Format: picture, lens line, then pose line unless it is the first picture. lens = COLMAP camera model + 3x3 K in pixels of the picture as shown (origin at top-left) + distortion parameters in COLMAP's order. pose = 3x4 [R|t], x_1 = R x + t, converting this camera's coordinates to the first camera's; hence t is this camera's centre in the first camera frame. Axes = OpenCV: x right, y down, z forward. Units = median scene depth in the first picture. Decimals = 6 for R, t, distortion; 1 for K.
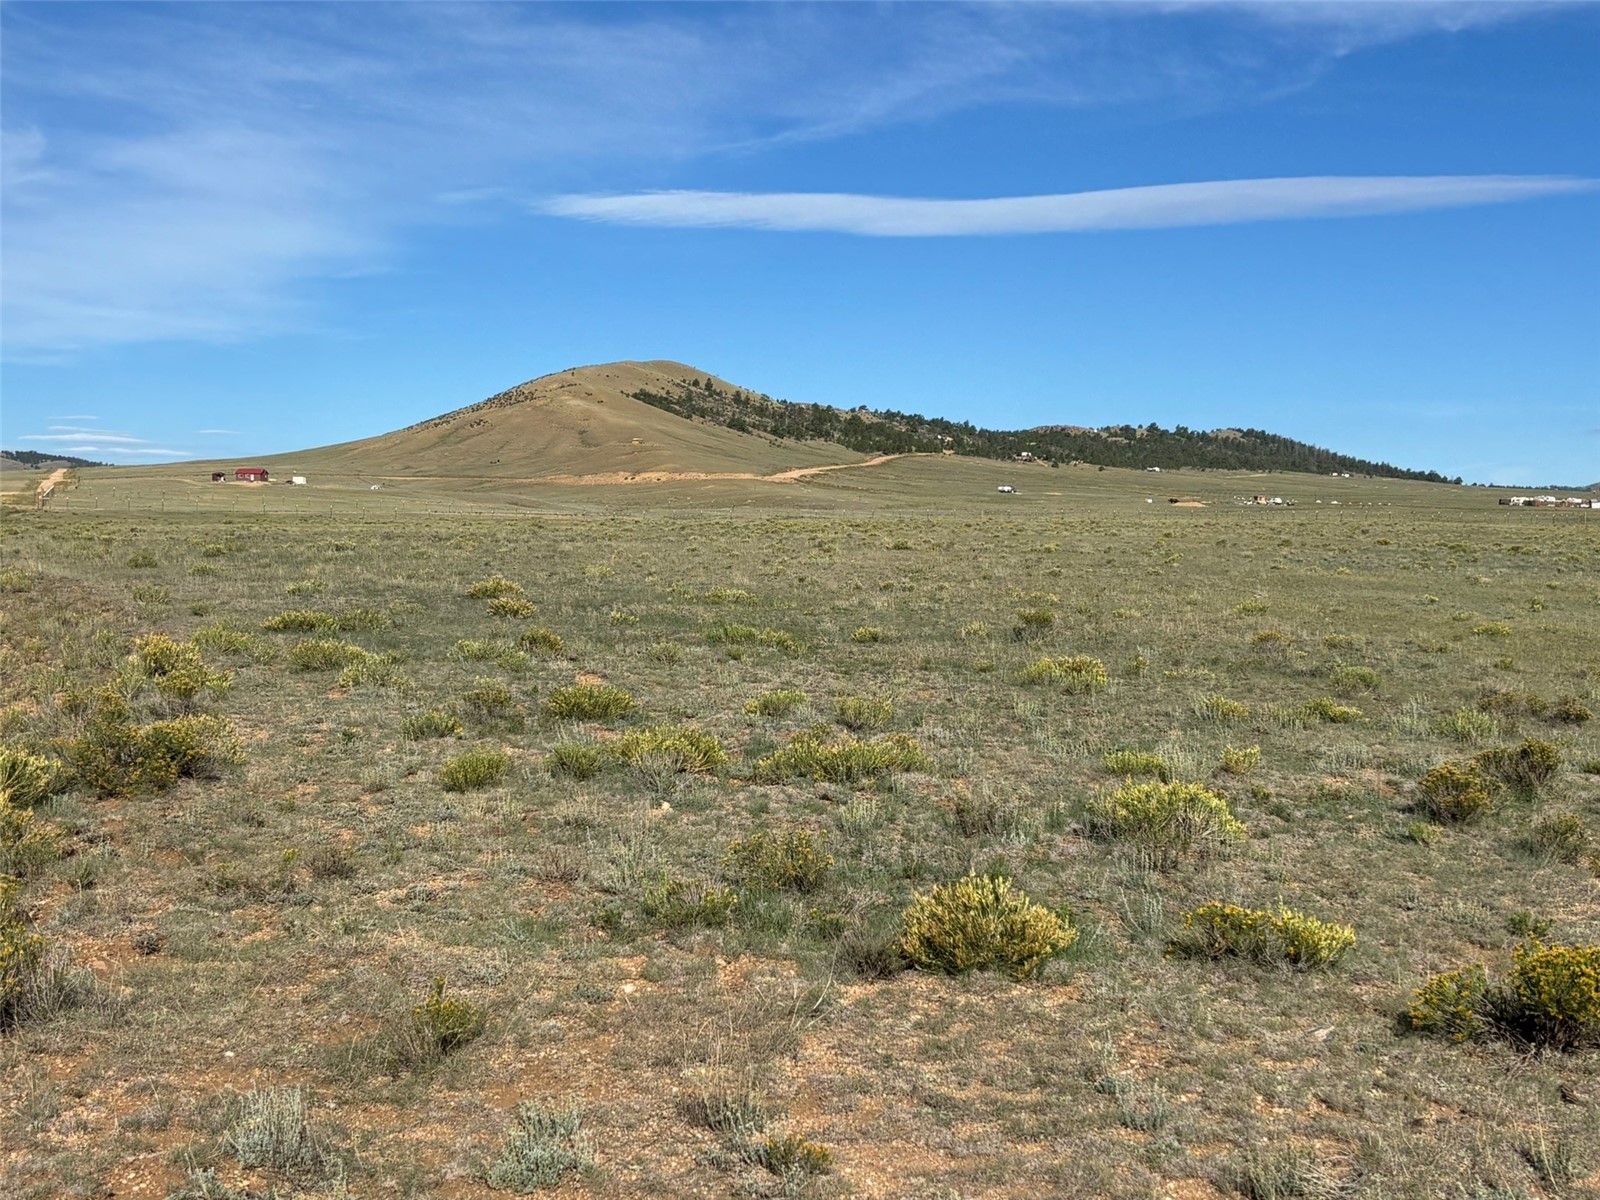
lens RADIAL K [[2148.3, 0, 796.0], [0, 2148.3, 572.8], [0, 0, 1]] dist [0.167224, -0.637039]
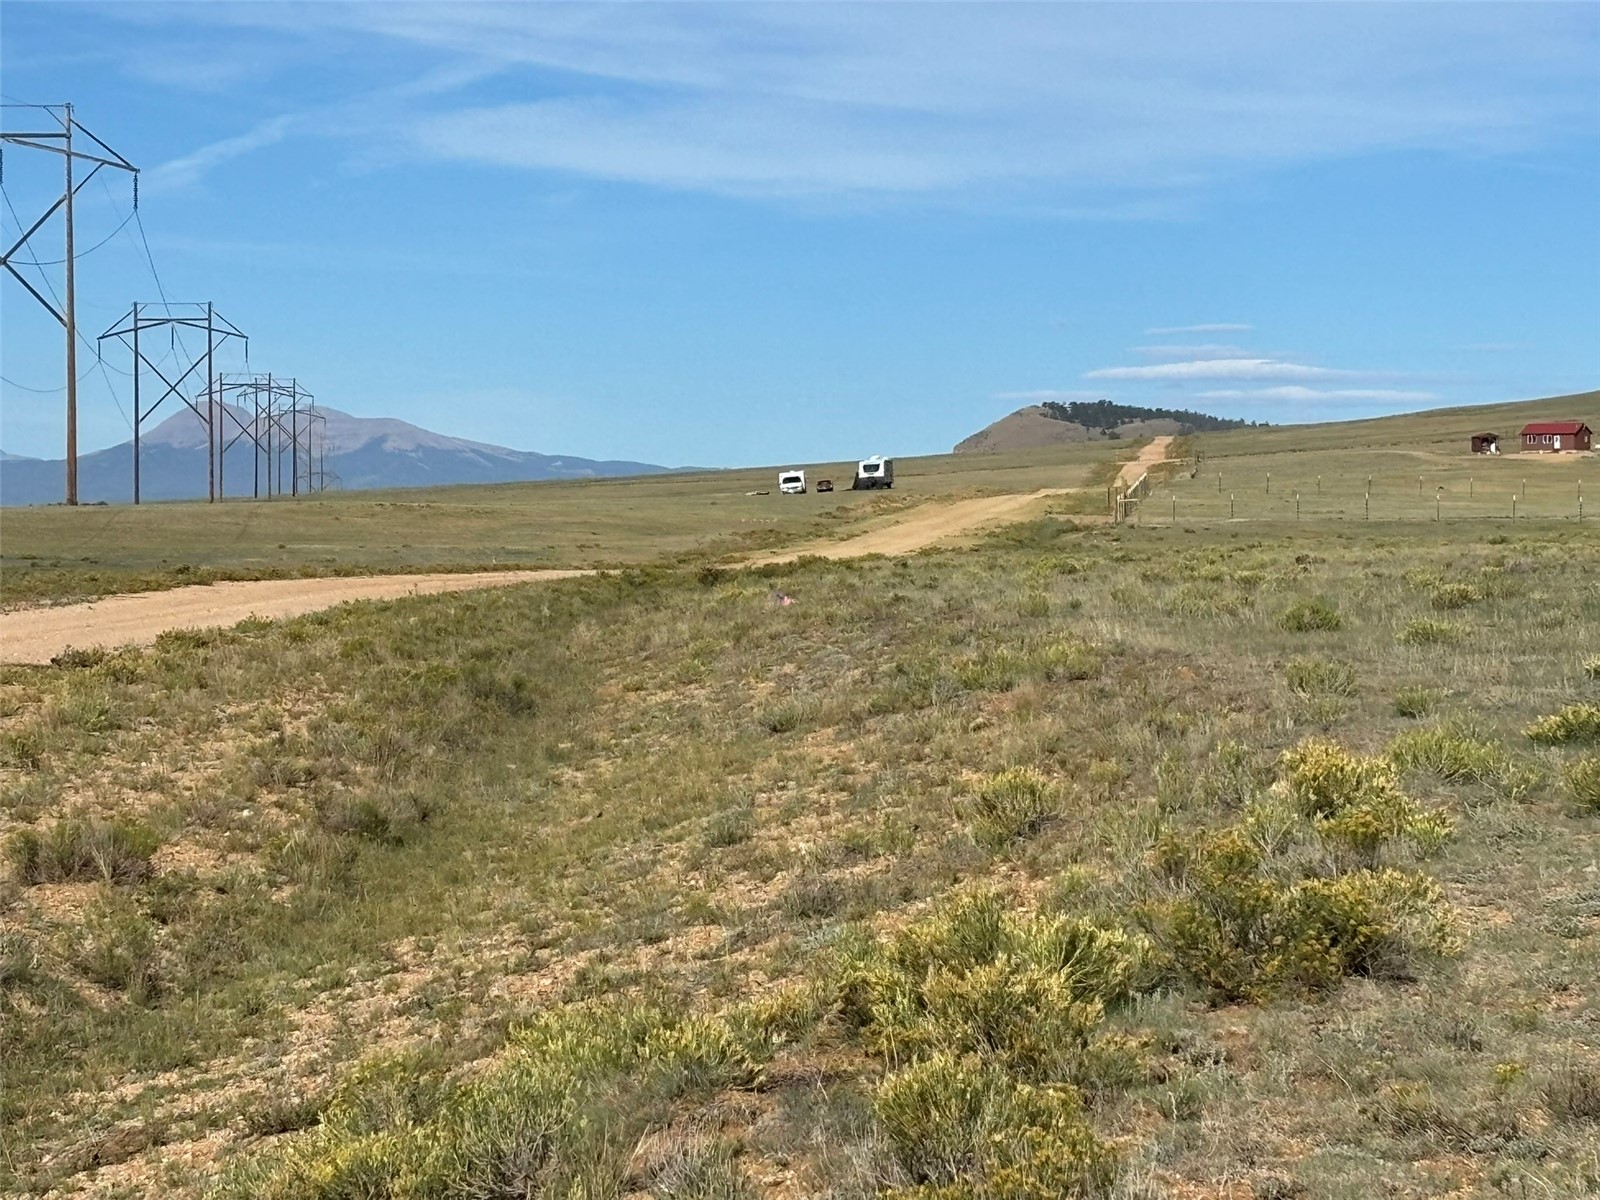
lens RADIAL K [[4912.6, 0, 800.0], [0, 4912.6, 600.0], [0, 0, 1]] dist [0.278344, -1.156972]
pose [[0.920762, -0.015966, -0.389799, 0.054671], [0.011810, 0.999845, -0.013057, 0.006533], [0.389947, 0.007419, 0.920807, -0.151500]]
